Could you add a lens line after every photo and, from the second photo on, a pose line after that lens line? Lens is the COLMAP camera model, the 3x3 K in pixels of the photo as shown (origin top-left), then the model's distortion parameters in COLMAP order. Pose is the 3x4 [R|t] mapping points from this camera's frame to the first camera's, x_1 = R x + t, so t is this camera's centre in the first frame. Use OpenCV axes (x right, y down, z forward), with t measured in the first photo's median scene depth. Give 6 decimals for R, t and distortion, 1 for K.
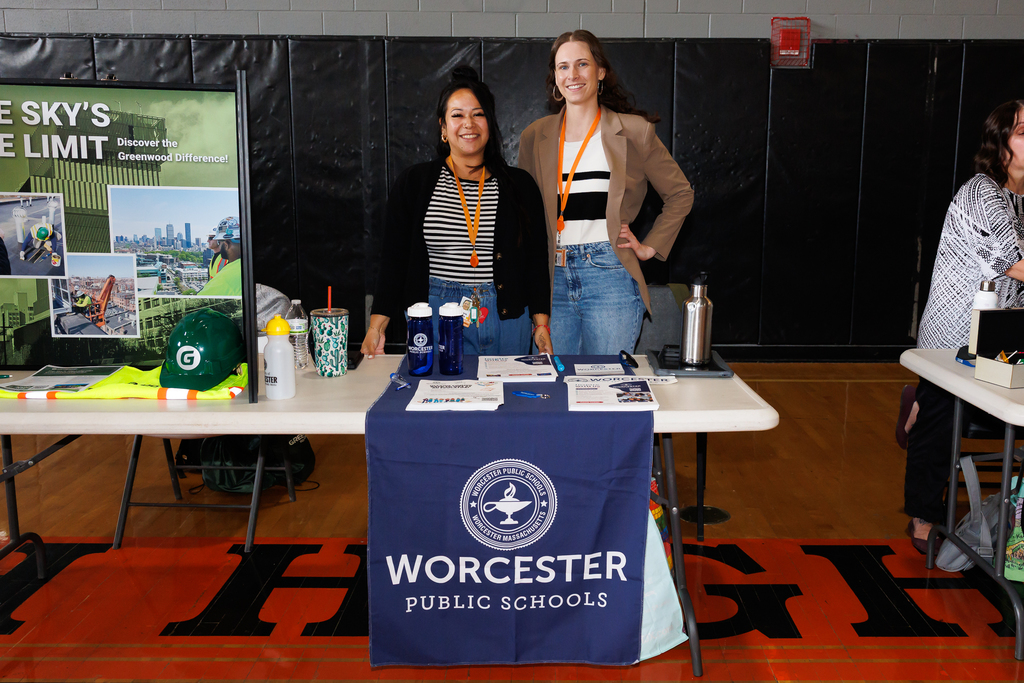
lens RADIAL K [[817.3, 0, 514.4], [0, 817.3, 332.7], [0, 0, 1]] dist [0.000351, -0.000790]
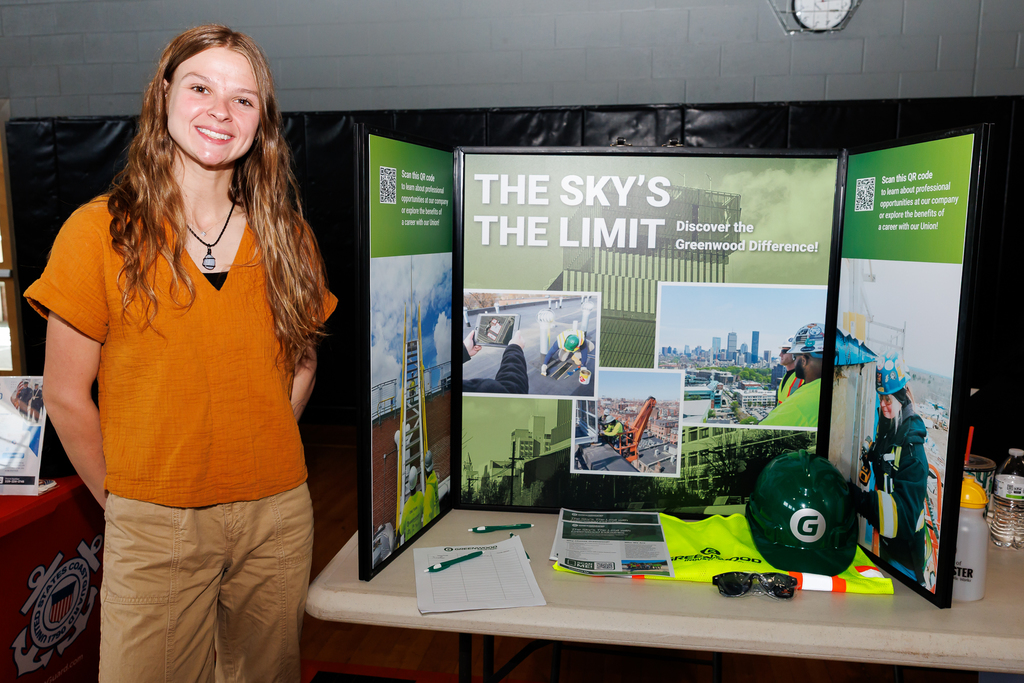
lens RADIAL K [[736.7, 0, 509.5], [0, 736.7, 350.6], [0, 0, 1]] dist [0.004088, 0.000964]
pose [[0.988770, 0.019974, -0.148102, -0.529045], [-0.024242, 0.999340, -0.027069, -0.092900], [0.147463, 0.030355, 0.988602, 0.292335]]
